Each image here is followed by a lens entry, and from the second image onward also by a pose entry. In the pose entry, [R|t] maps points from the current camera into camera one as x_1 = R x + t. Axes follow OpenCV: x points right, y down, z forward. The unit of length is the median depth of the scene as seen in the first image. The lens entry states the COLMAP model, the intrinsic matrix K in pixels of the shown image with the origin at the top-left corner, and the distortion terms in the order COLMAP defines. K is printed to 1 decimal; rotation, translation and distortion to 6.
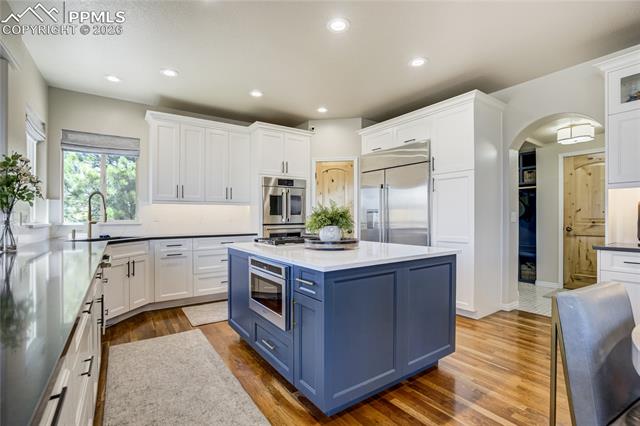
lens RADIAL K [[297.4, 0, 318.0], [0, 297.4, 216.5], [0, 0, 1]] dist [-0.062740, 0.031705]
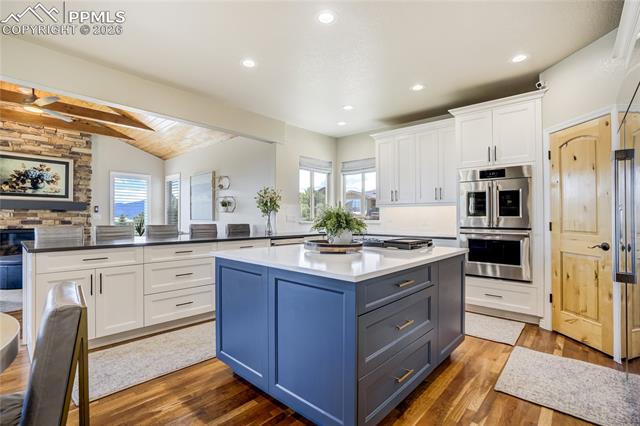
lens RADIAL K [[297.4, 0, 318.0], [0, 297.4, 216.5], [0, 0, 1]] dist [-0.062740, 0.031705]
pose [[0.238588, -0.001754, -0.971119, 0.530002], [0.002462, 0.999996, -0.001202, -0.004695], [0.971118, -0.002104, 0.238592, 0.398483]]
